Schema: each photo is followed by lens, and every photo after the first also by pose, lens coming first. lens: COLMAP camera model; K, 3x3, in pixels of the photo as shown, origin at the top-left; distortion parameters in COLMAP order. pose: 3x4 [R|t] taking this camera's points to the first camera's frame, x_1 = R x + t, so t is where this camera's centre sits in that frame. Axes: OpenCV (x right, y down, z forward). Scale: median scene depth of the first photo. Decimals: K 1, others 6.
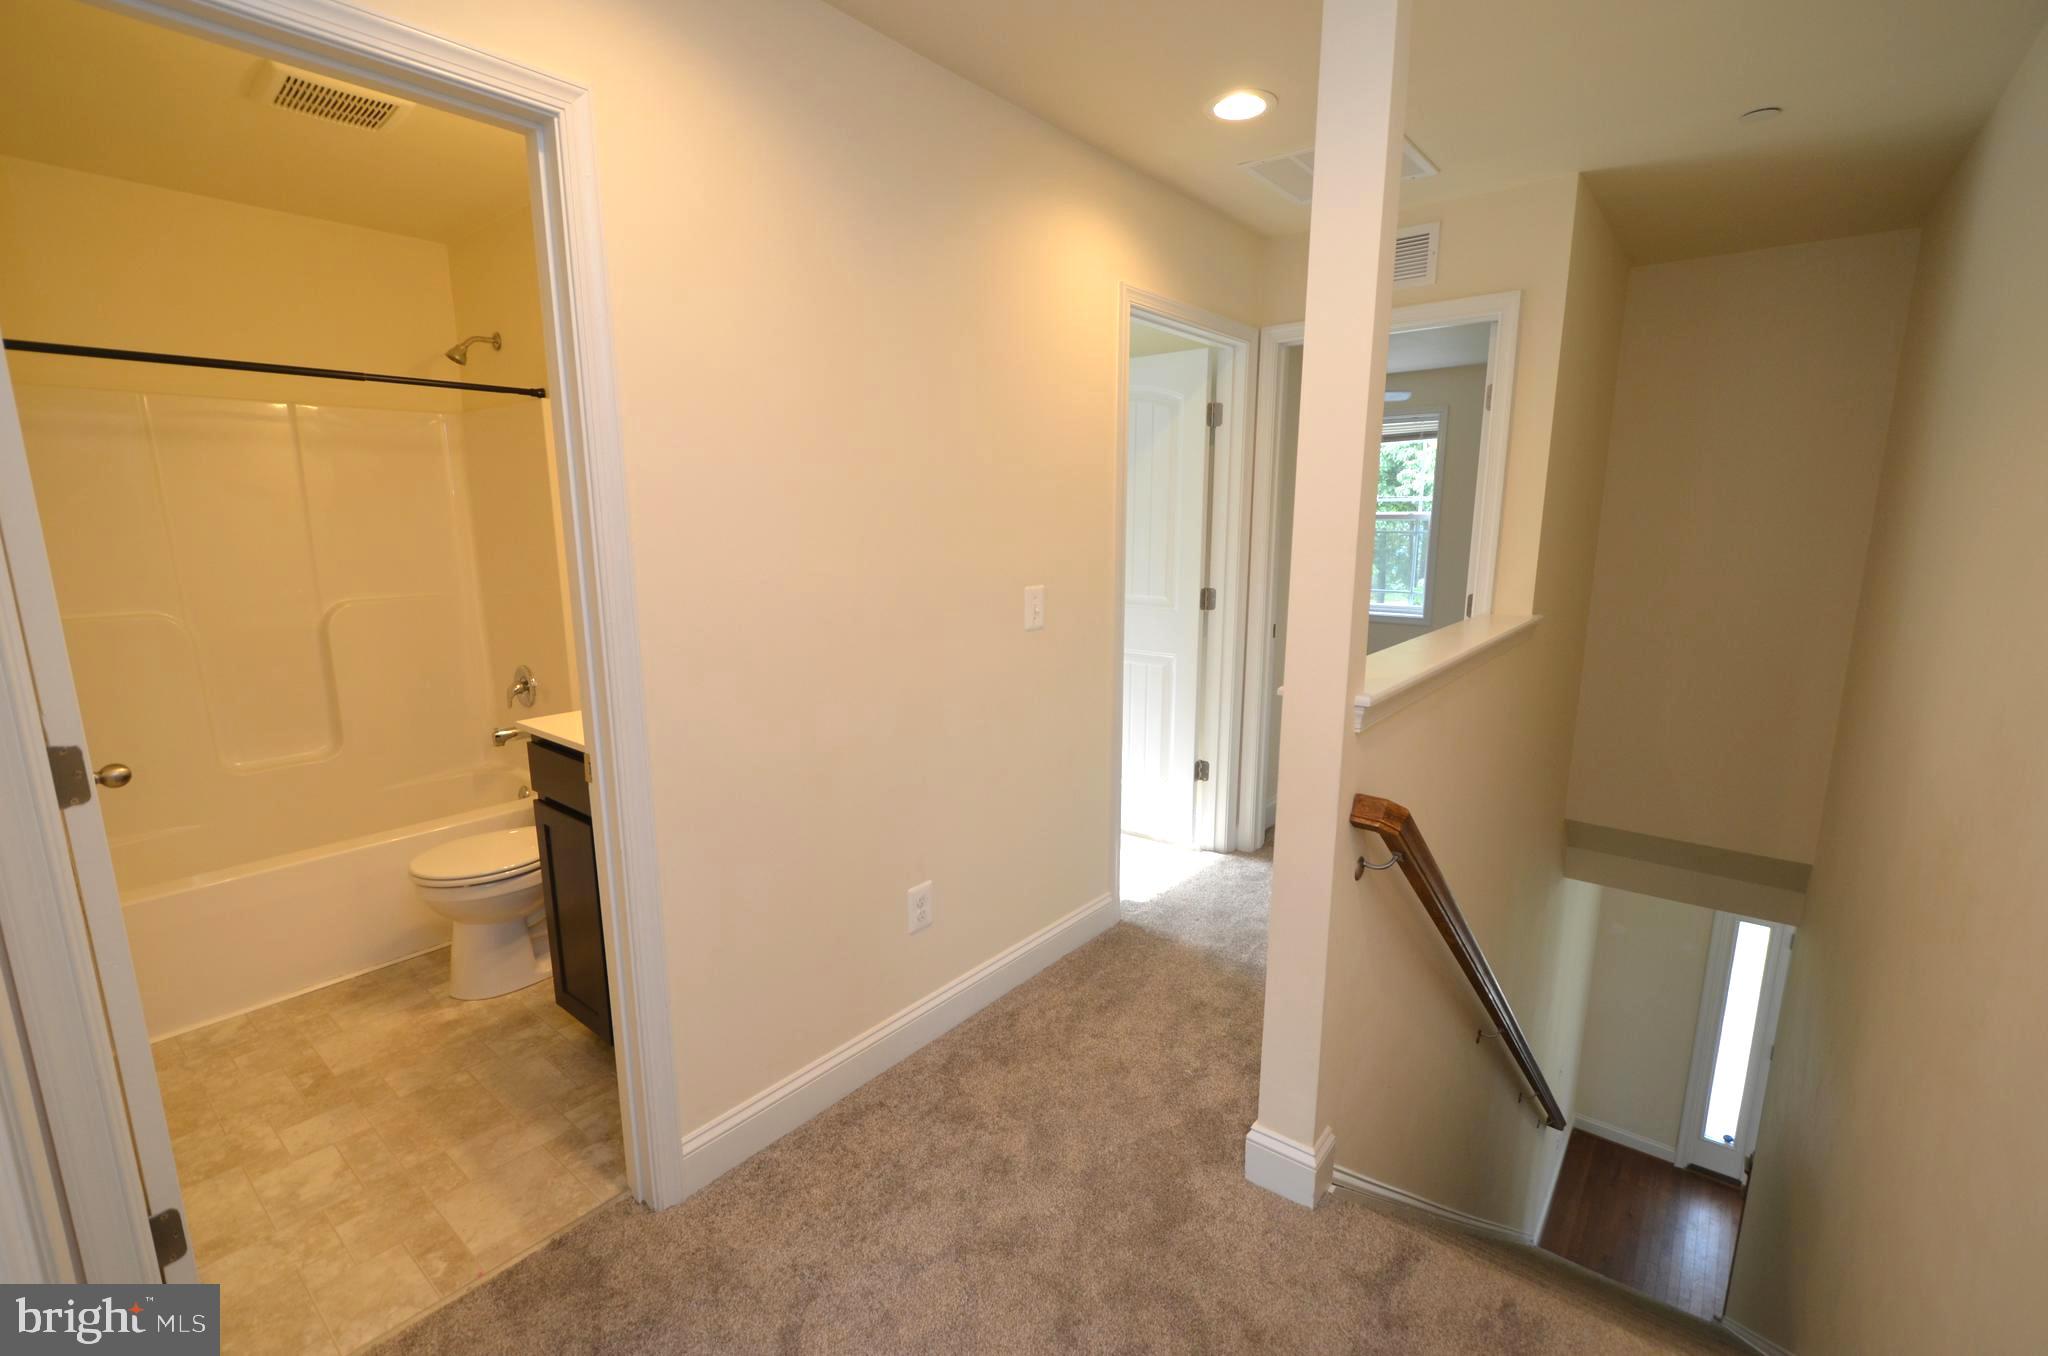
lens RADIAL K [[887.8, 0, 1025.6], [0, 887.8, 691.2], [0, 0, 1]] dist [0.008639, -0.007365]
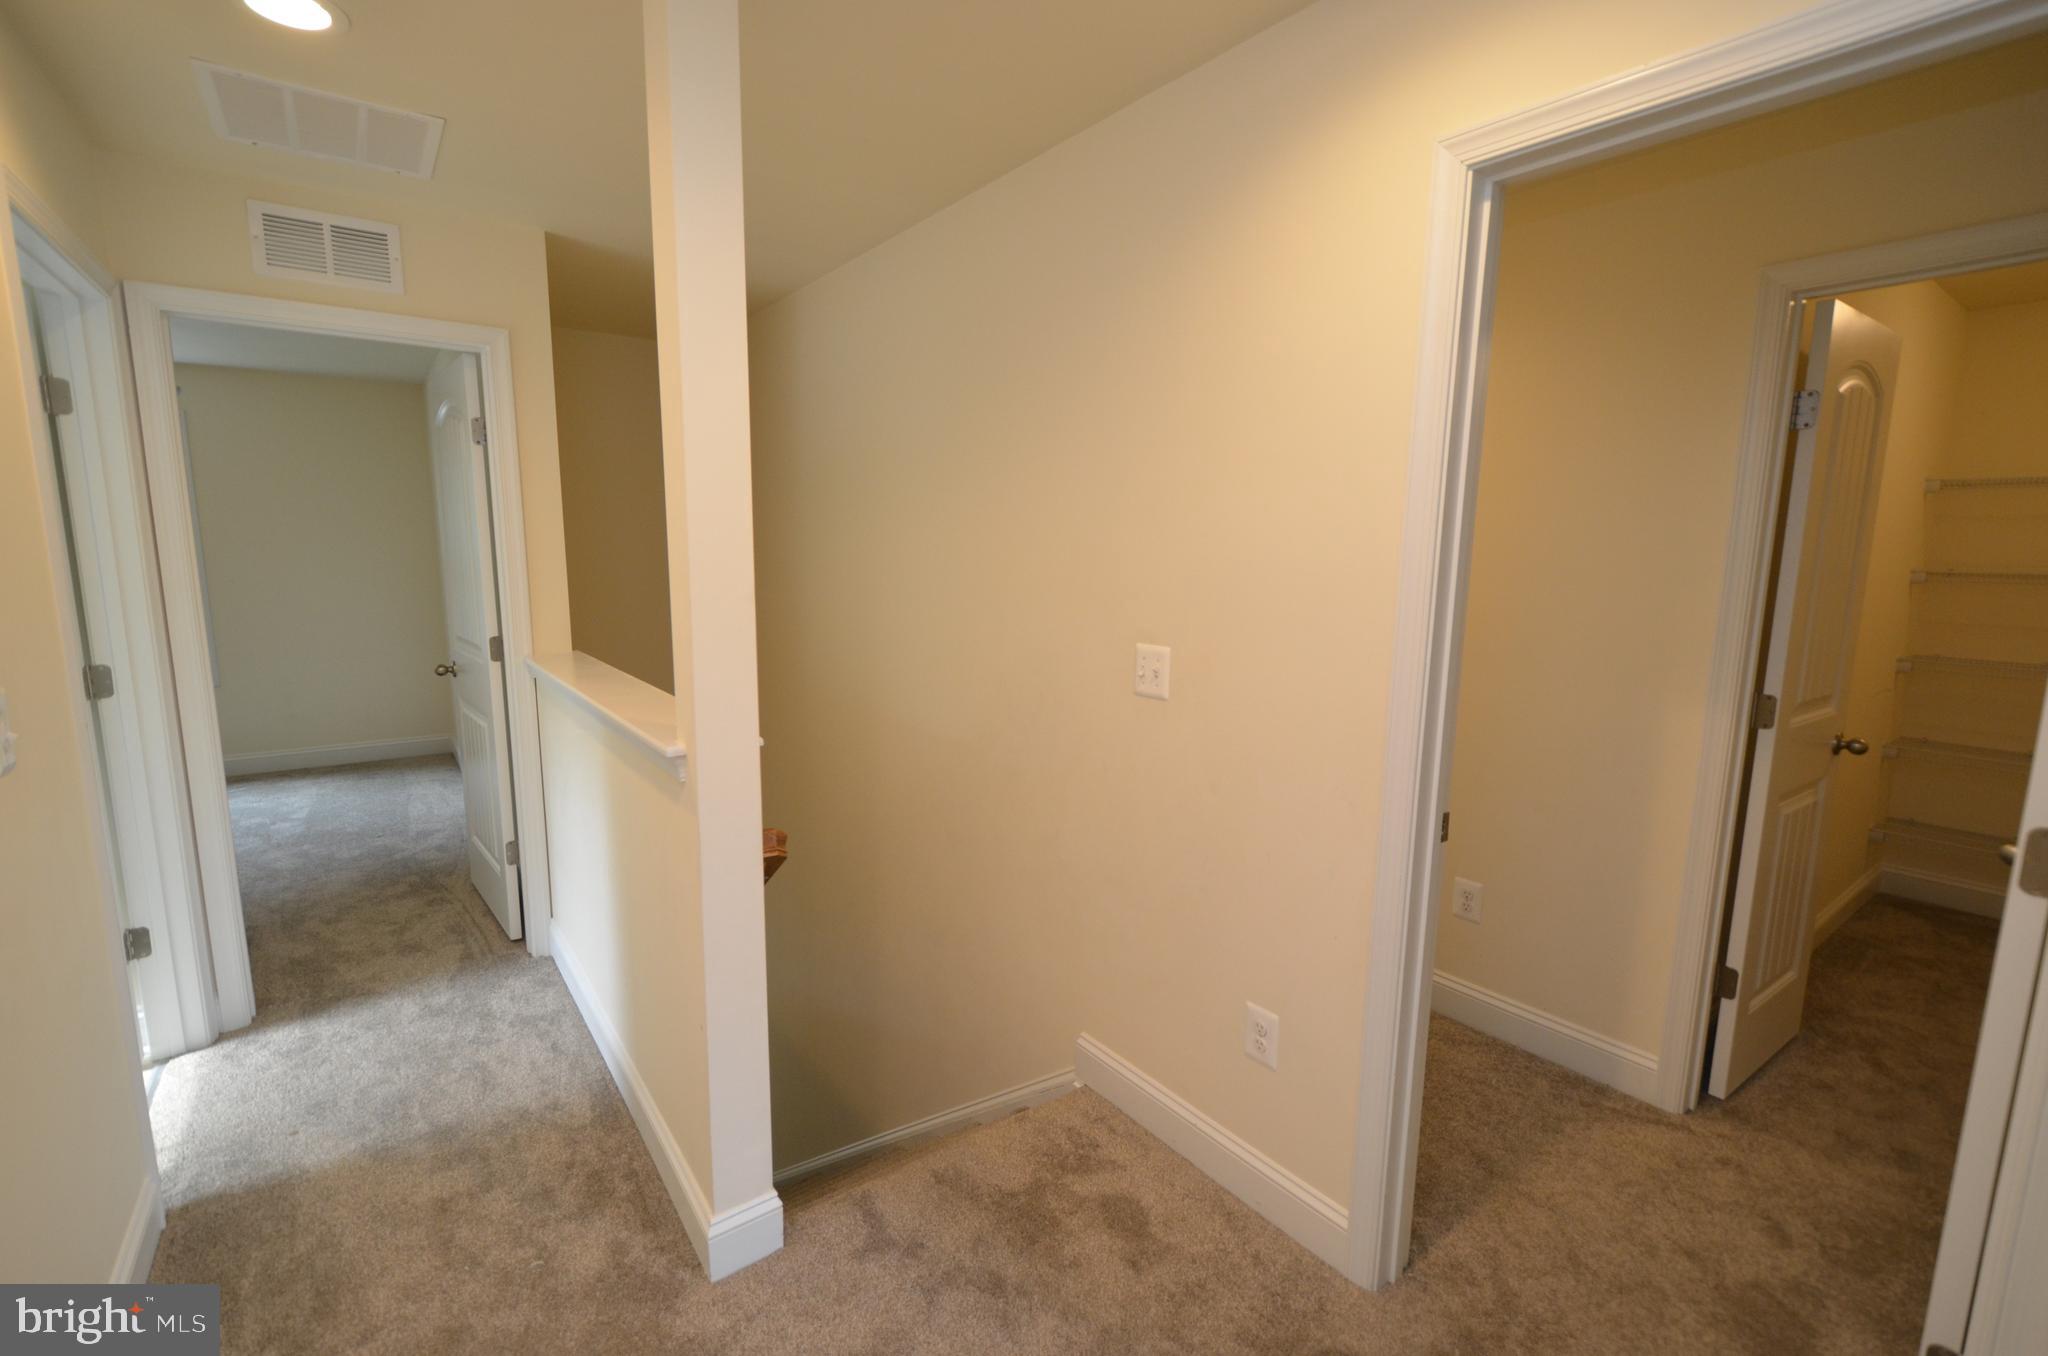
lens RADIAL K [[887.8, 0, 1025.6], [0, 887.8, 691.2], [0, 0, 1]] dist [0.008639, -0.007365]
pose [[0.243833, -0.144660, 0.958968, -0.521820], [0.175323, 0.979096, 0.103117, -0.096275], [-0.953838, 0.142986, 0.264098, 0.409050]]
